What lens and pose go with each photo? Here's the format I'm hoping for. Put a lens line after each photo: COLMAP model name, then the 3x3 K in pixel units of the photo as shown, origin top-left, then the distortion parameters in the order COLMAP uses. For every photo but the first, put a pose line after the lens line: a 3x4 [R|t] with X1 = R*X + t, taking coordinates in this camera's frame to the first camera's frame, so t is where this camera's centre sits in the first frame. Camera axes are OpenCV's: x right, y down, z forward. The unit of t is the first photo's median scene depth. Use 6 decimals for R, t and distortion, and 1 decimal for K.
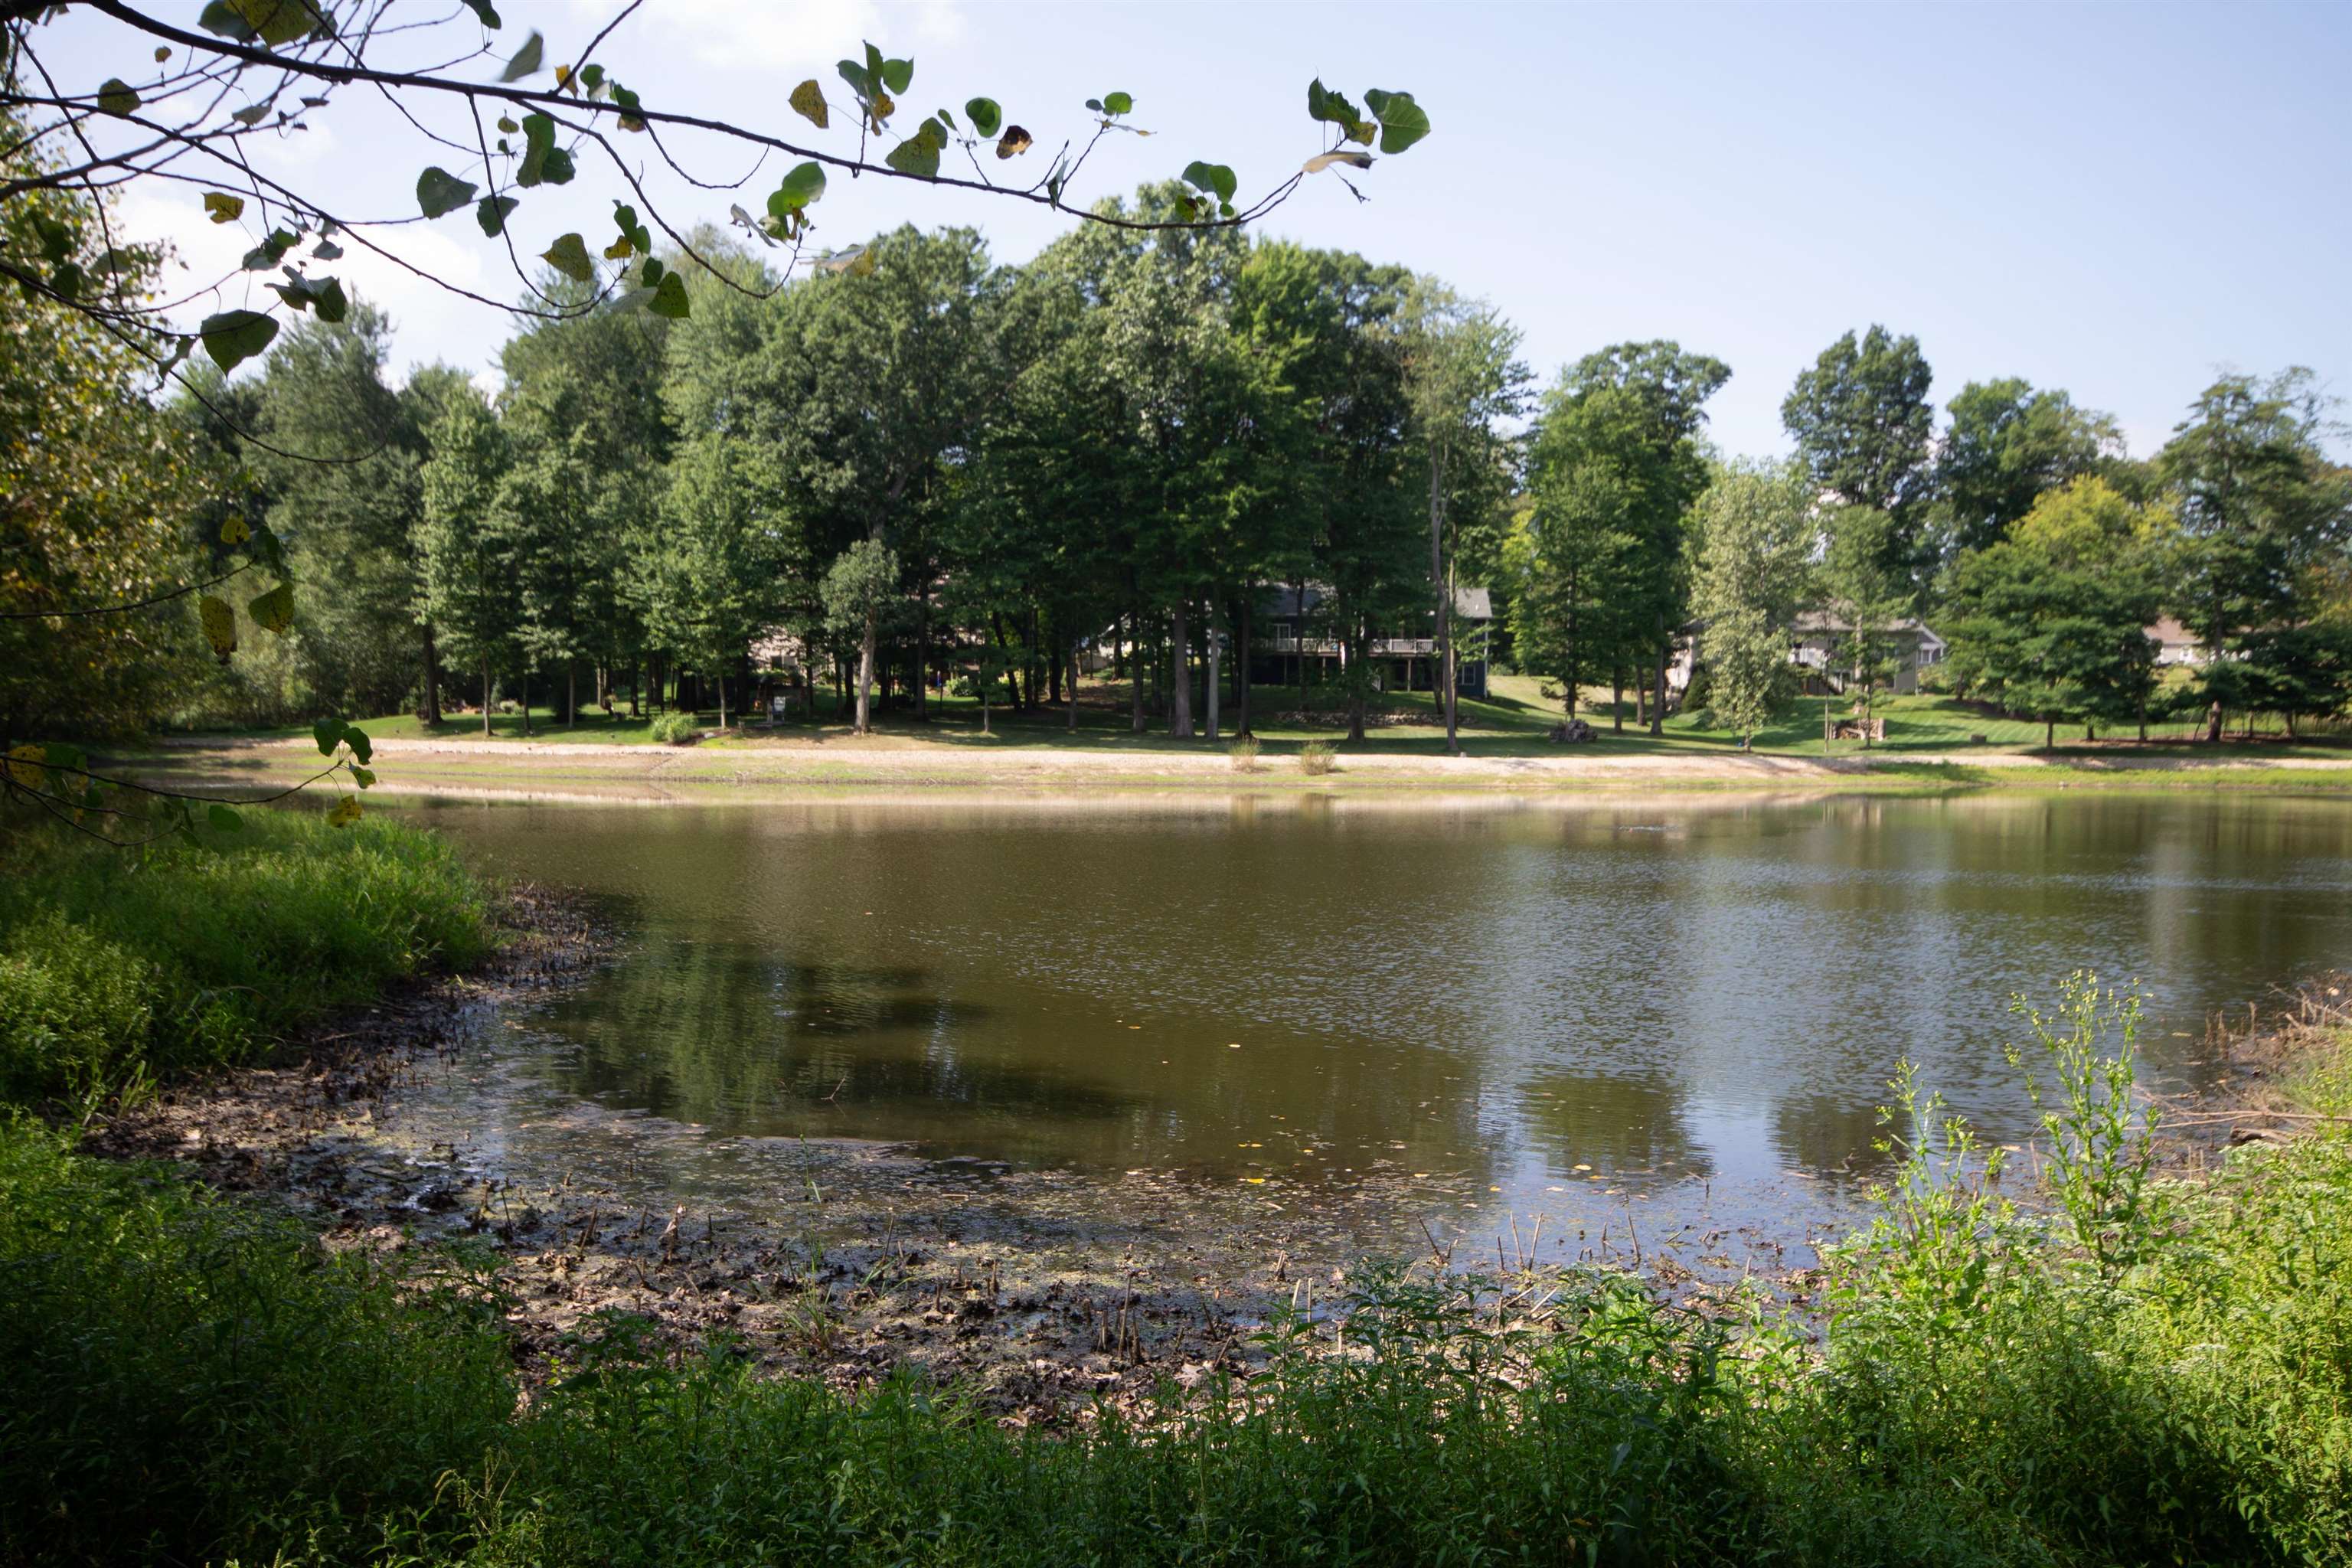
lens RADIAL K [[2057.1, 0, 1175.1], [0, 2057.1, 796.1], [0, 0, 1]] dist [0.010323, 0.050212]
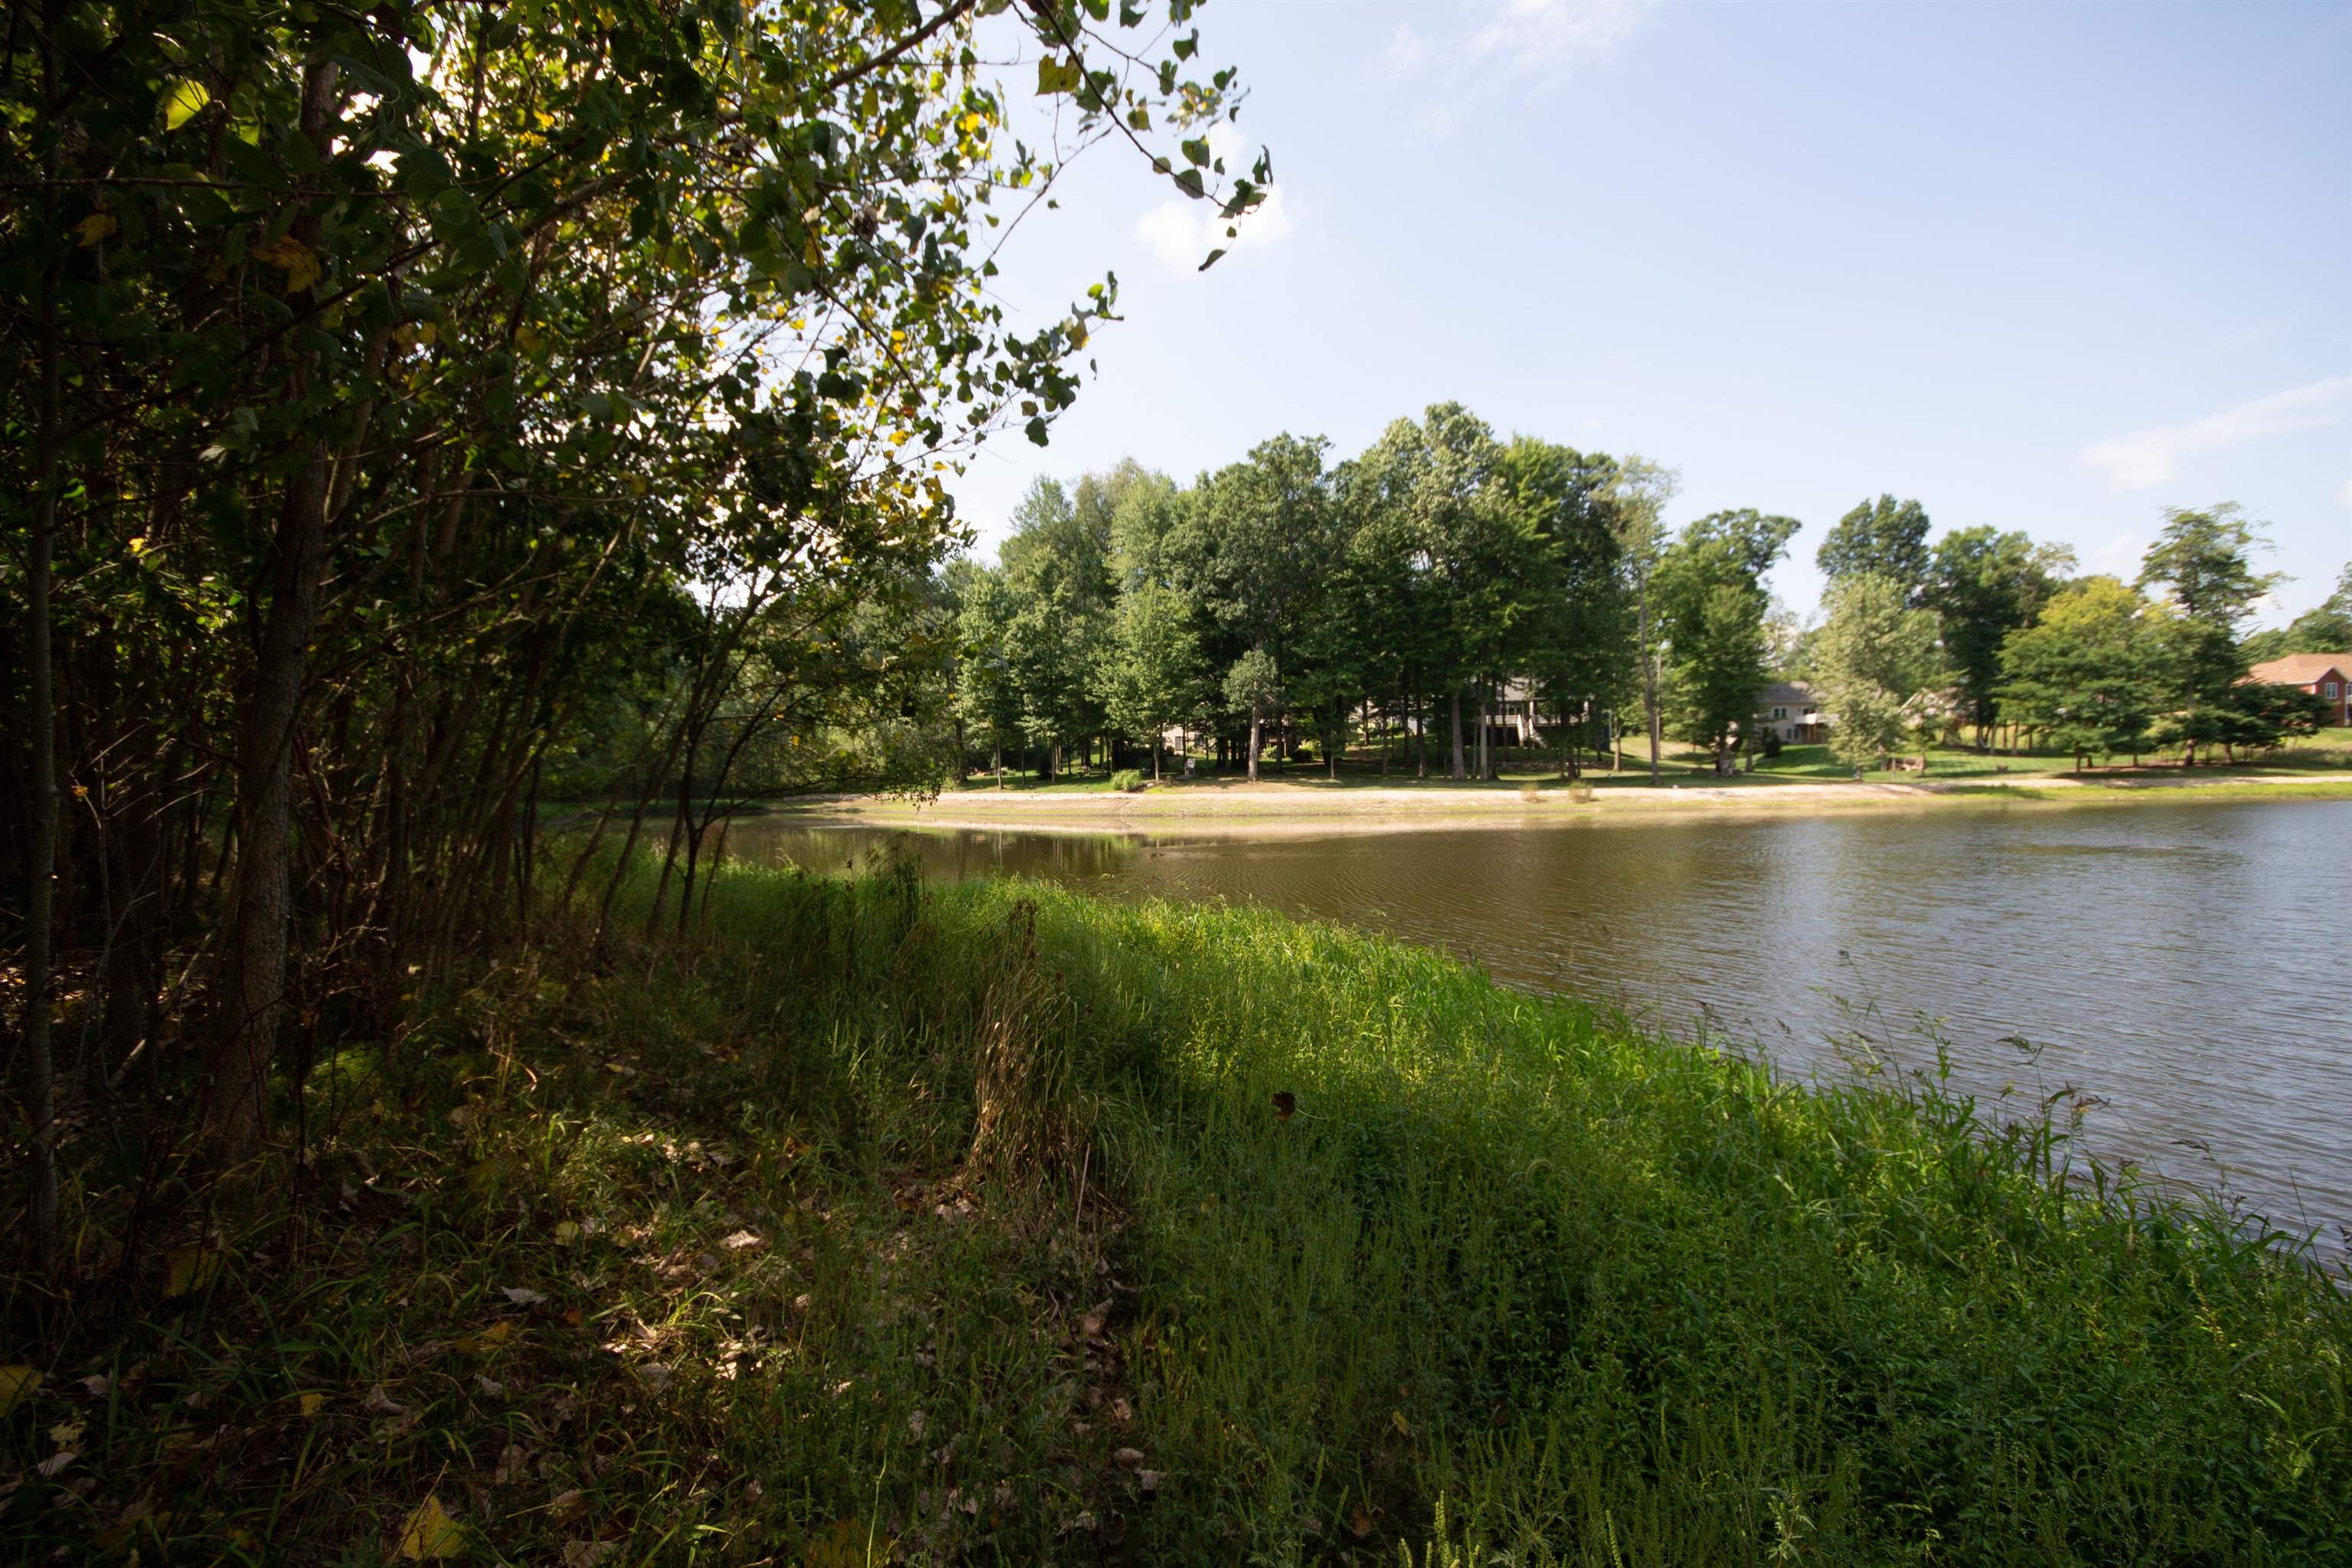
lens RADIAL K [[1114.0, 0, 1171.6], [0, 1114.0, 793.7], [0, 0, 1]] dist [0.005534, -0.006191]
pose [[0.992751, -0.022192, -0.118120, -0.110640], [0.019614, 0.999544, -0.022939, -0.004473], [0.118575, 0.020456, 0.992734, 0.190693]]
